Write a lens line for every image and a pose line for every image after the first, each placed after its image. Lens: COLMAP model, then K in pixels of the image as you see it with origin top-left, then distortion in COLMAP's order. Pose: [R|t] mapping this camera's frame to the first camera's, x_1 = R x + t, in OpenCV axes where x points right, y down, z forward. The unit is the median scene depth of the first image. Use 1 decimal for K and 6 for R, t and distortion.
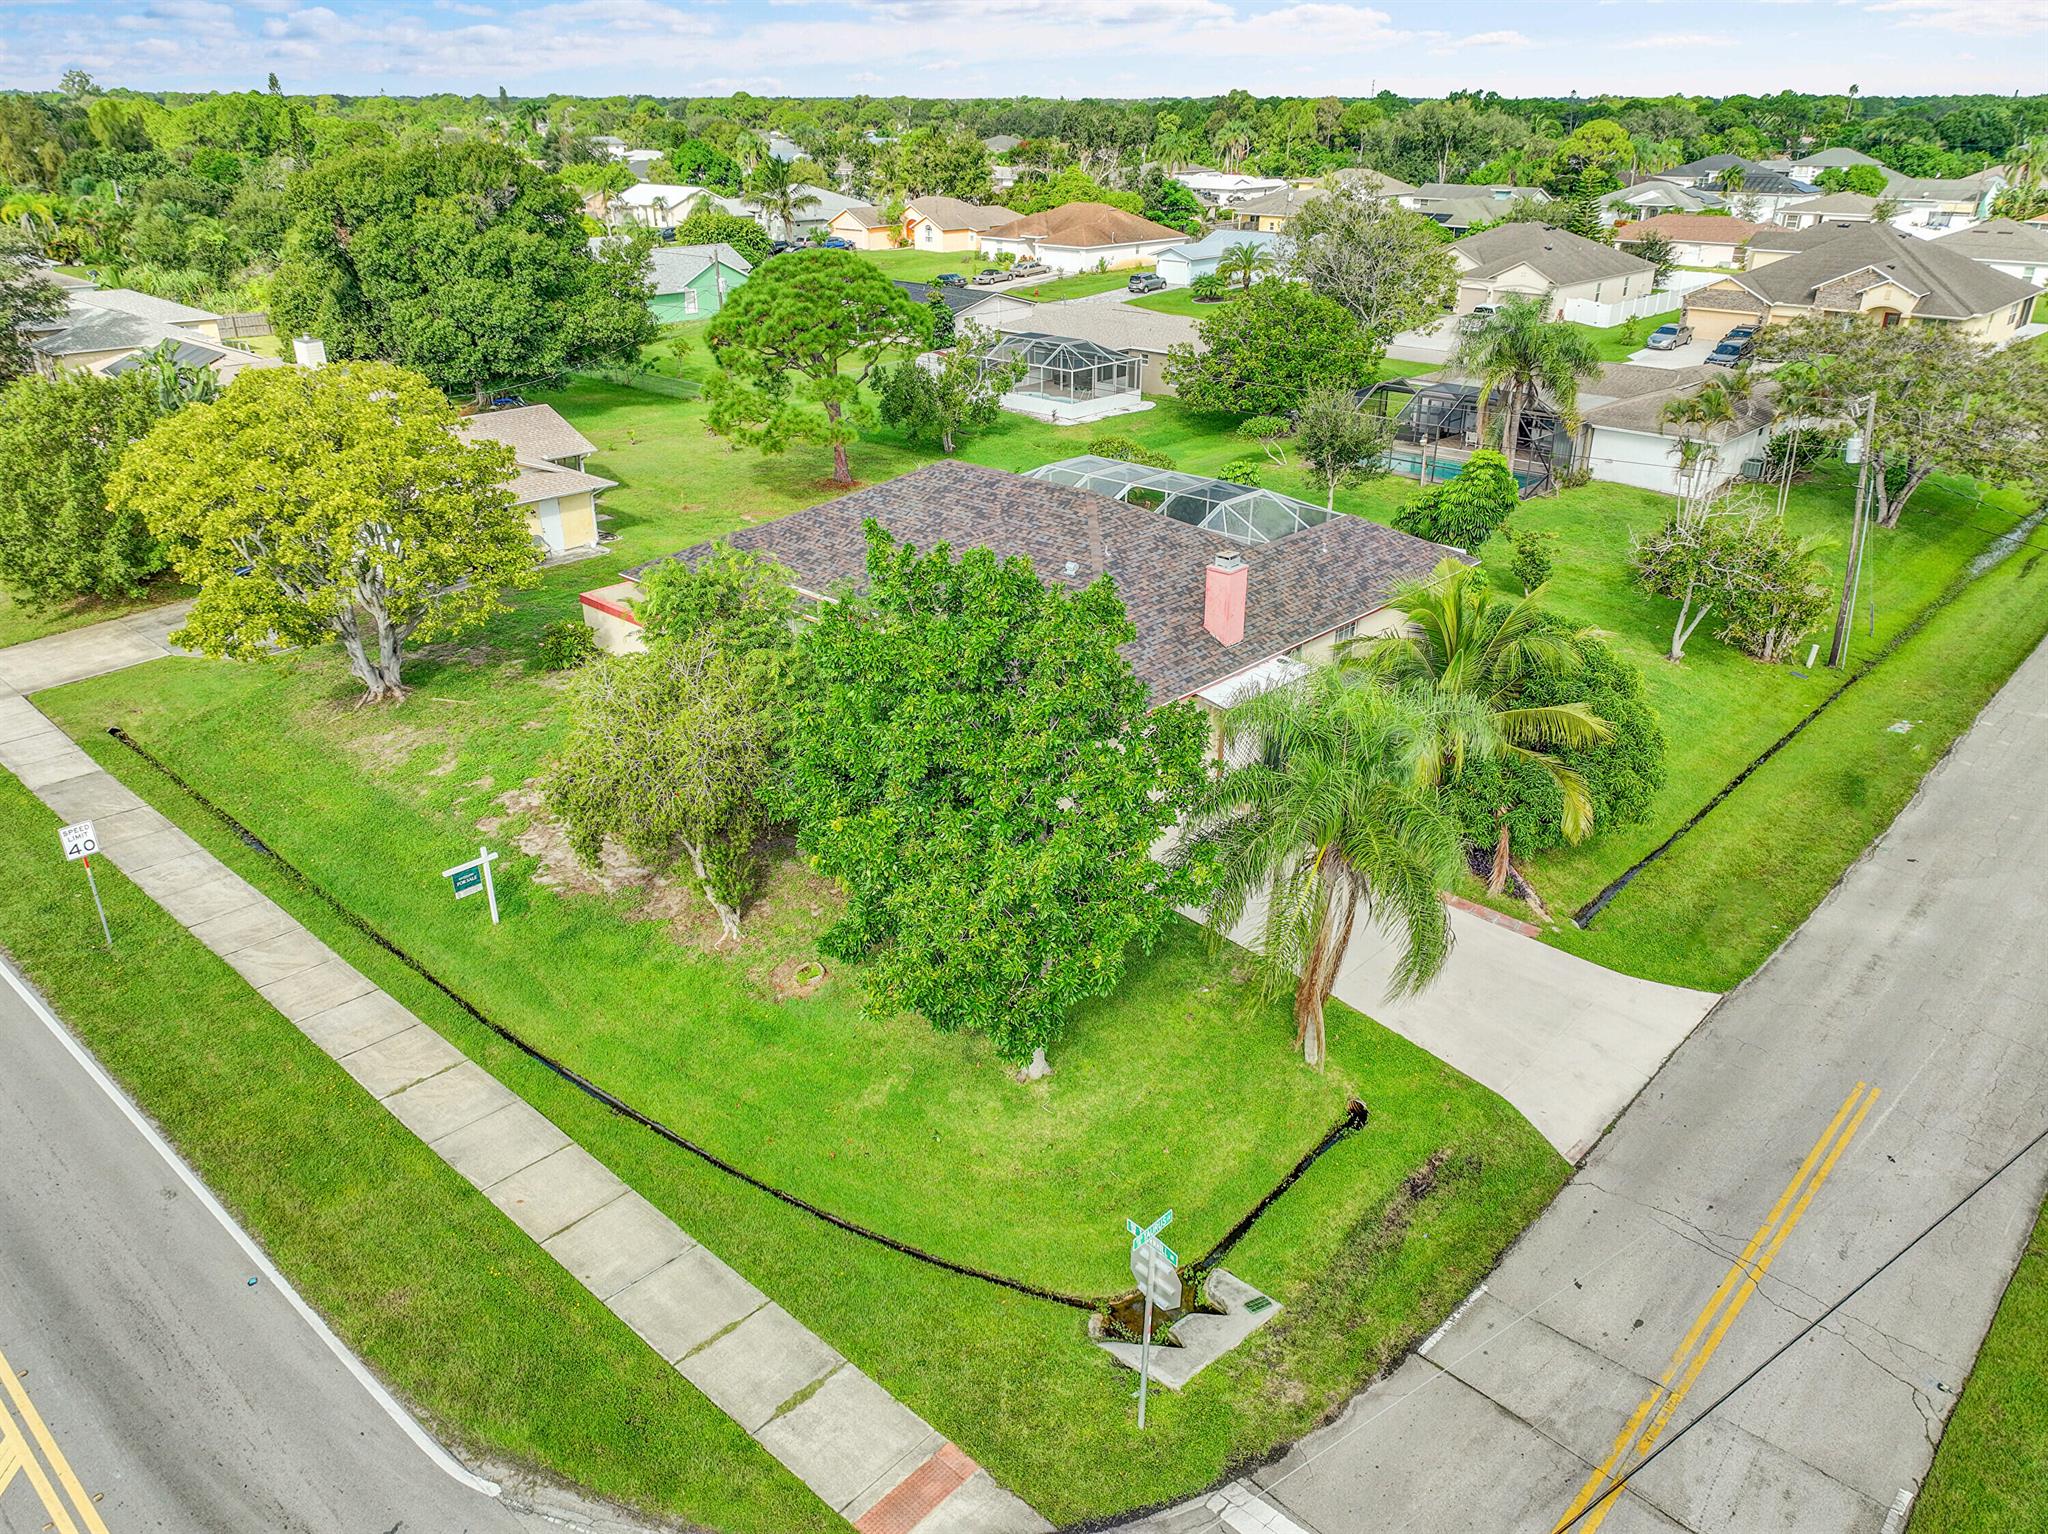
lens RADIAL K [[1415.1, 0, 1021.3], [0, 1415.1, 805.1], [0, 0, 1]] dist [0.002005, 0.014881]
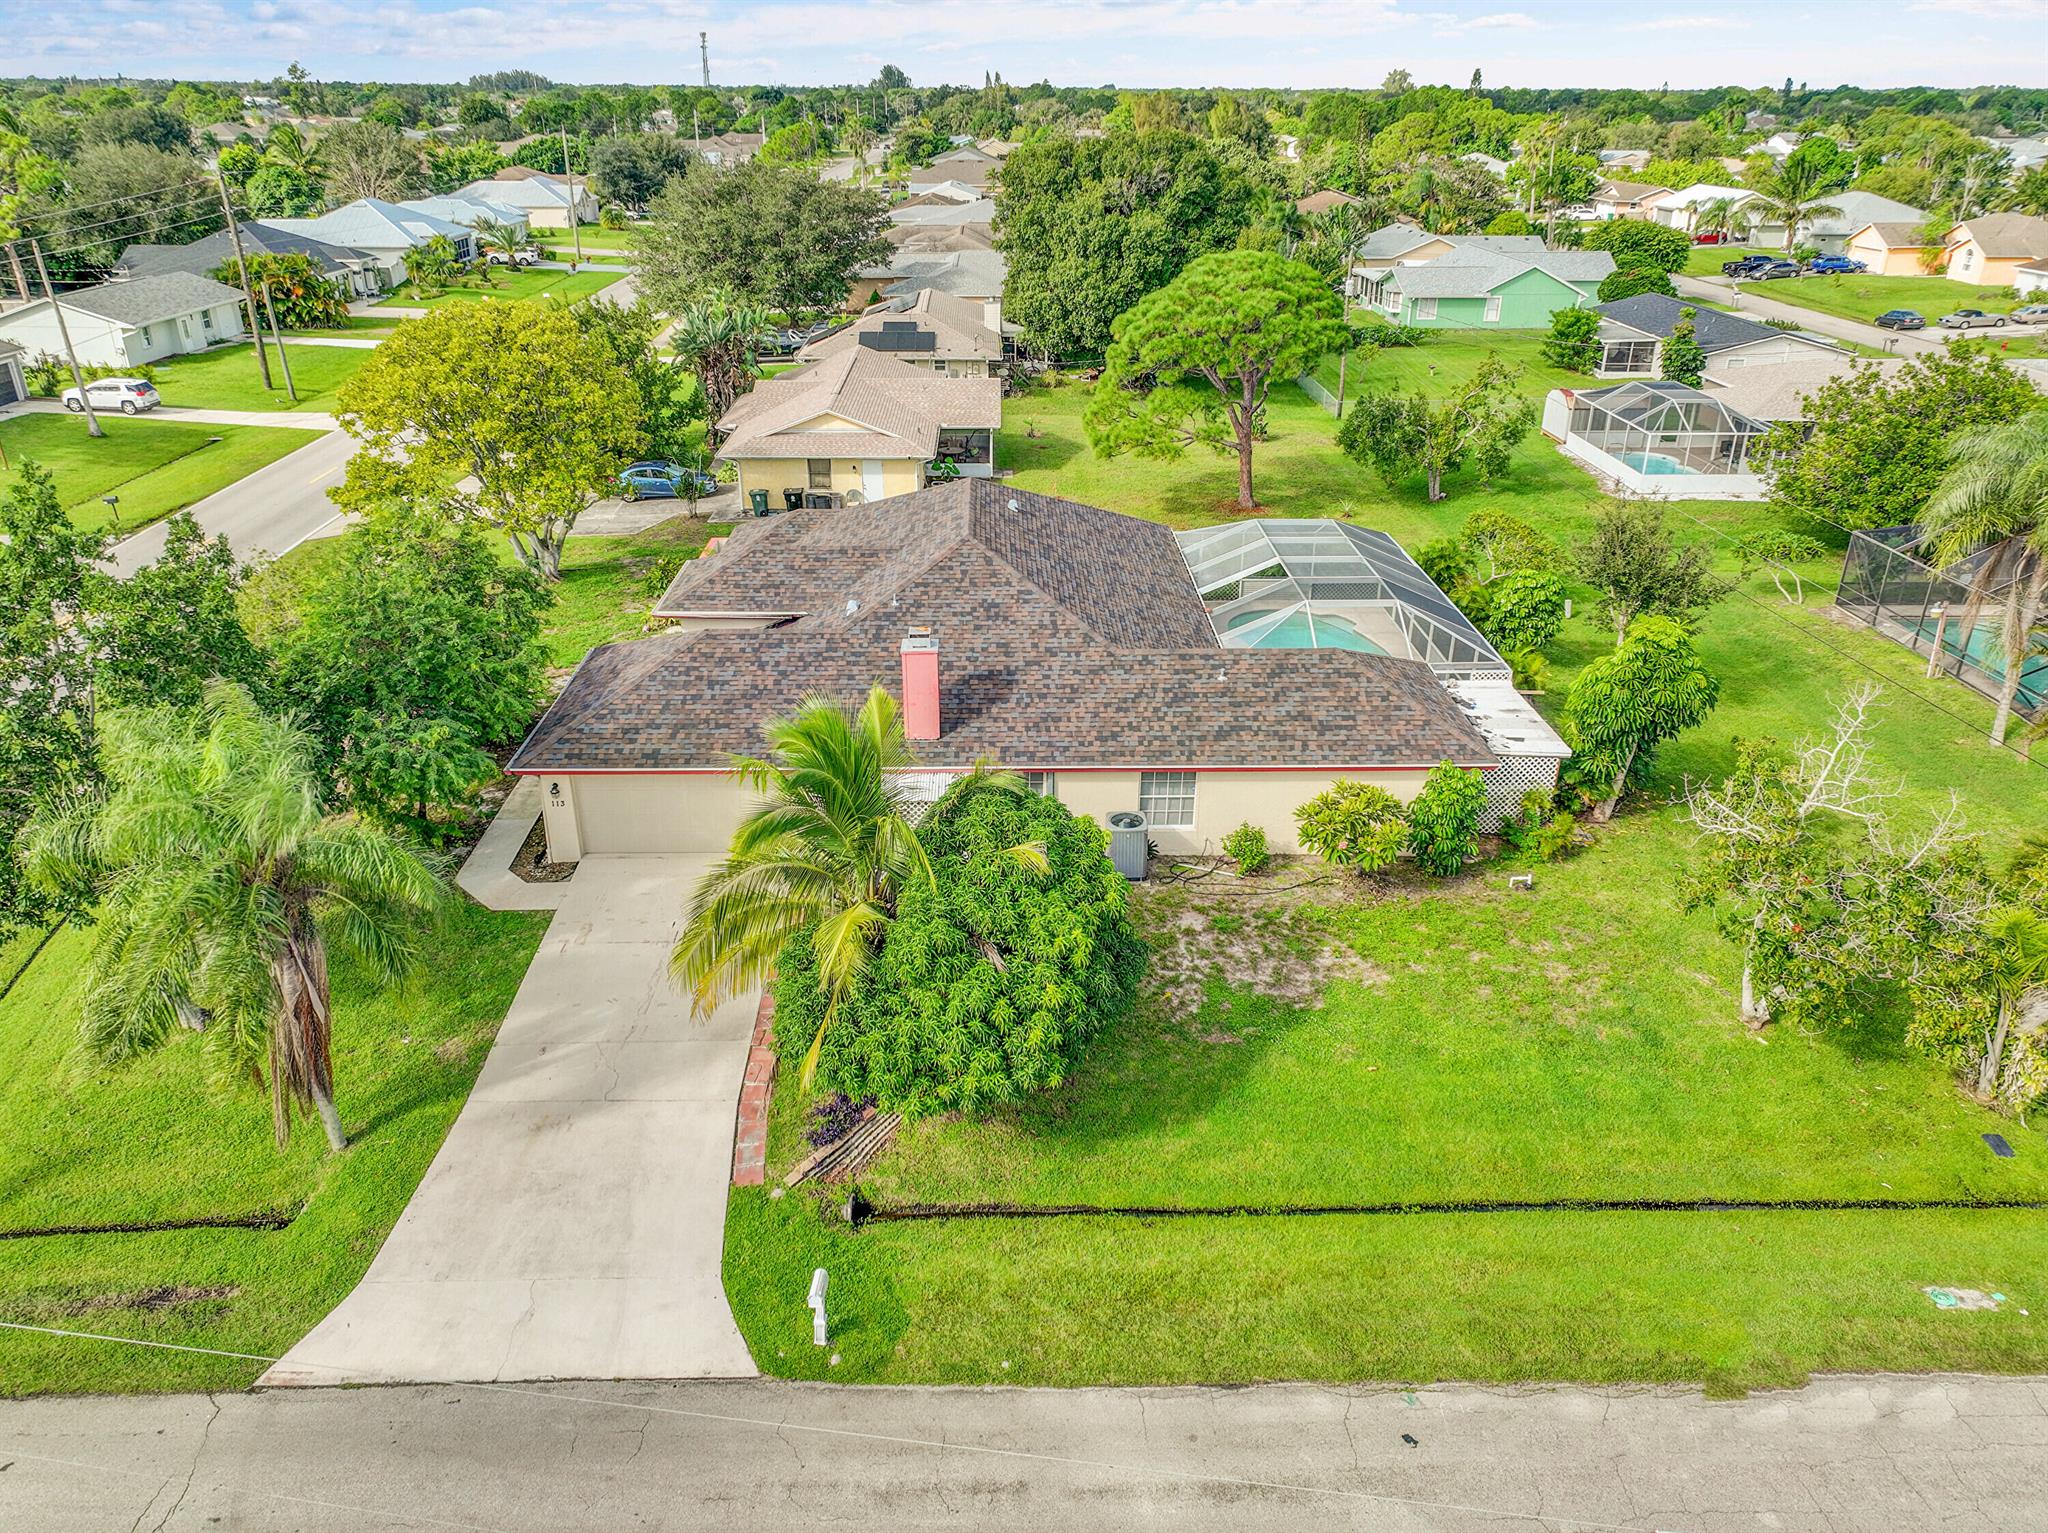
lens RADIAL K [[1415.1, 0, 1021.3], [0, 1415.1, 804.6], [0, 0, 1]] dist [0.002005, 0.014881]
pose [[0.697796, 0.323803, -0.638930, 0.249088], [-0.323096, 0.938379, 0.122698, -0.066544], [0.639288, 0.120818, 0.759417, 0.141586]]
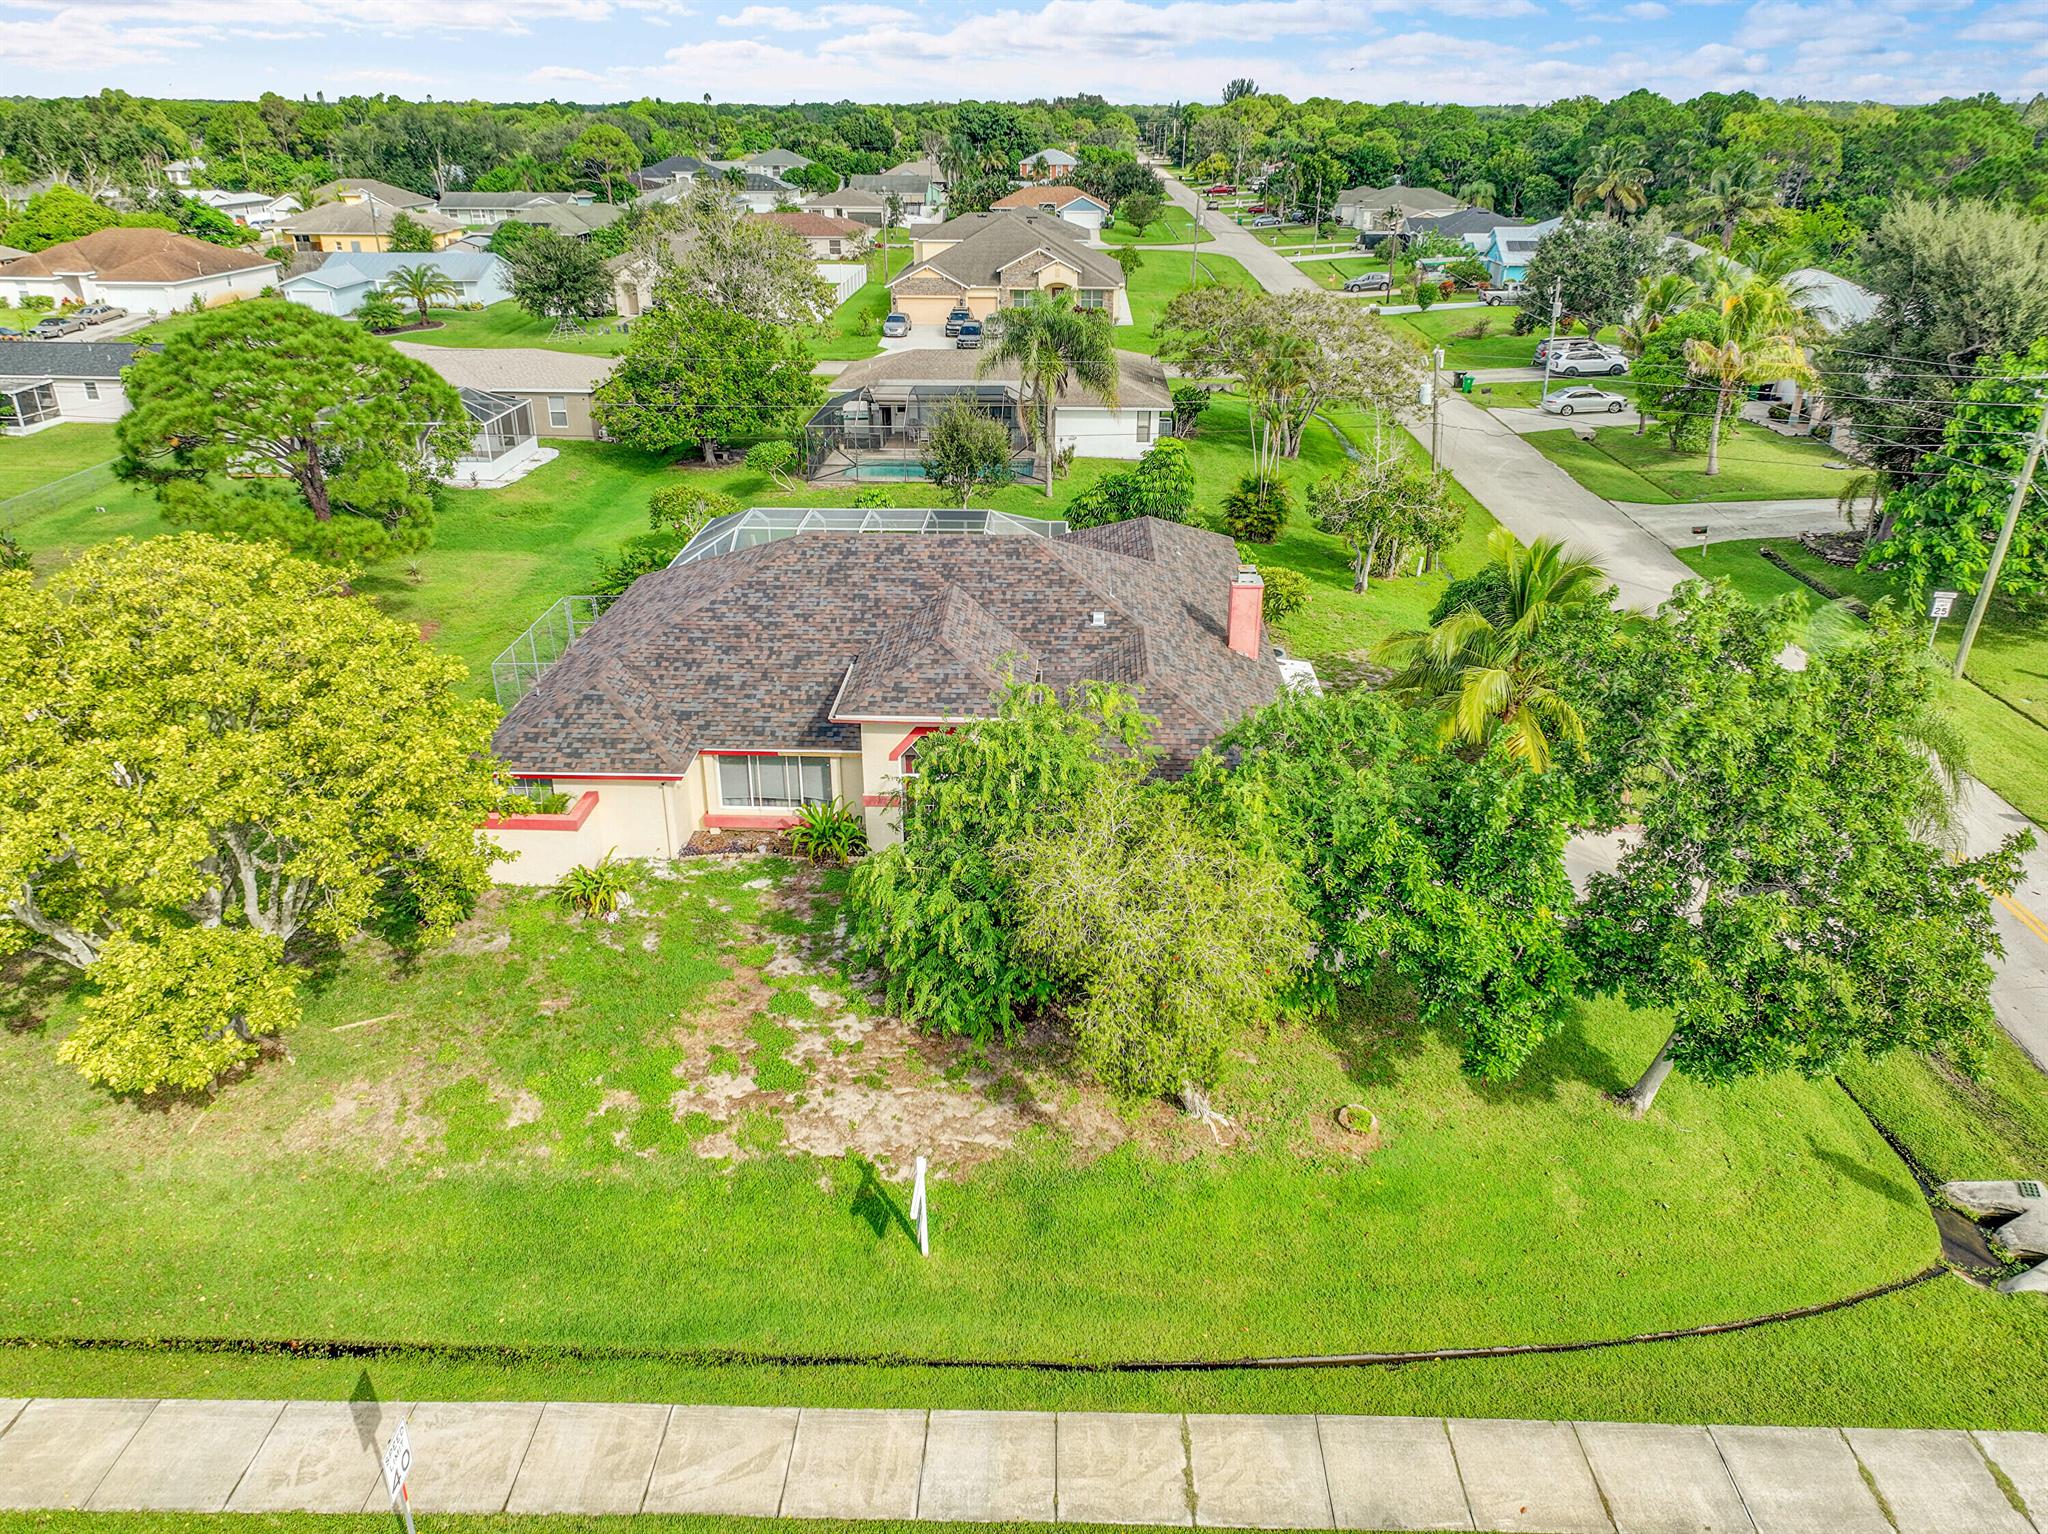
lens RADIAL K [[1415.1, 0, 1021.3], [0, 1415.1, 805.1], [0, 0, 1]] dist [0.002005, 0.014881]
pose [[0.755972, -0.291086, 0.586324, -0.193549], [0.292559, 0.951499, 0.095172, -0.052365], [-0.585590, 0.099587, 0.804467, 0.104587]]
